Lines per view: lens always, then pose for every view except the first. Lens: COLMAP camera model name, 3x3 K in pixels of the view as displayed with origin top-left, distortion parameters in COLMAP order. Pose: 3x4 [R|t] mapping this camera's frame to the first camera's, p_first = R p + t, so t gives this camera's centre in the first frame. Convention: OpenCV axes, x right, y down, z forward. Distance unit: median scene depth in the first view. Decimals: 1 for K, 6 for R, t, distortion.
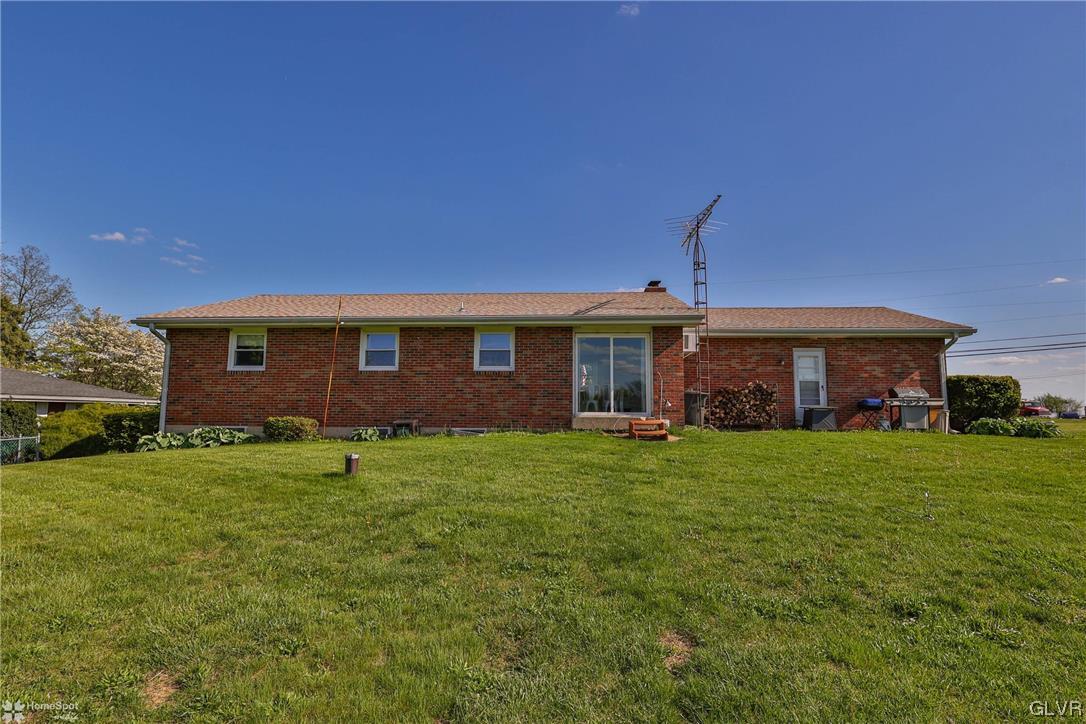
lens RADIAL K [[534.0, 0, 543.0], [0, 534.0, 362.0], [0, 0, 1]] dist [0.000862, 0.000331]
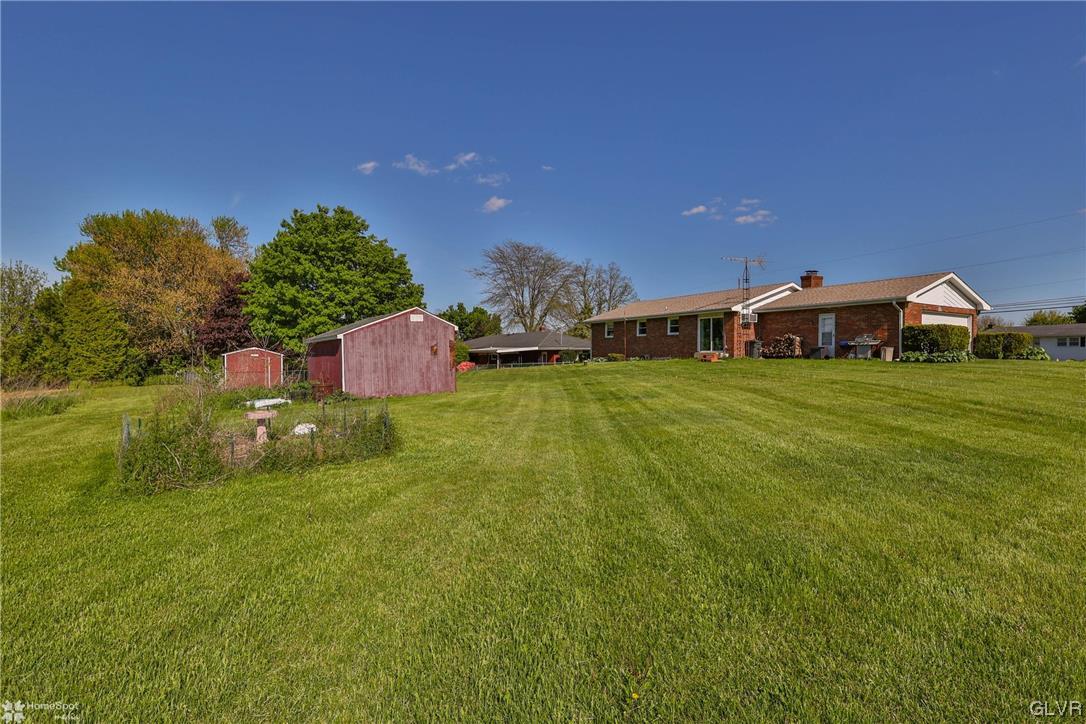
lens RADIAL K [[534.0, 0, 543.0], [0, 534.0, 362.0], [0, 0, 1]] dist [0.000862, 0.000331]
pose [[0.547581, 0.008401, -0.836710, 1.593403], [0.093822, 0.993027, 0.071372, -0.087980], [0.831476, -0.117584, 0.542975, -0.840767]]
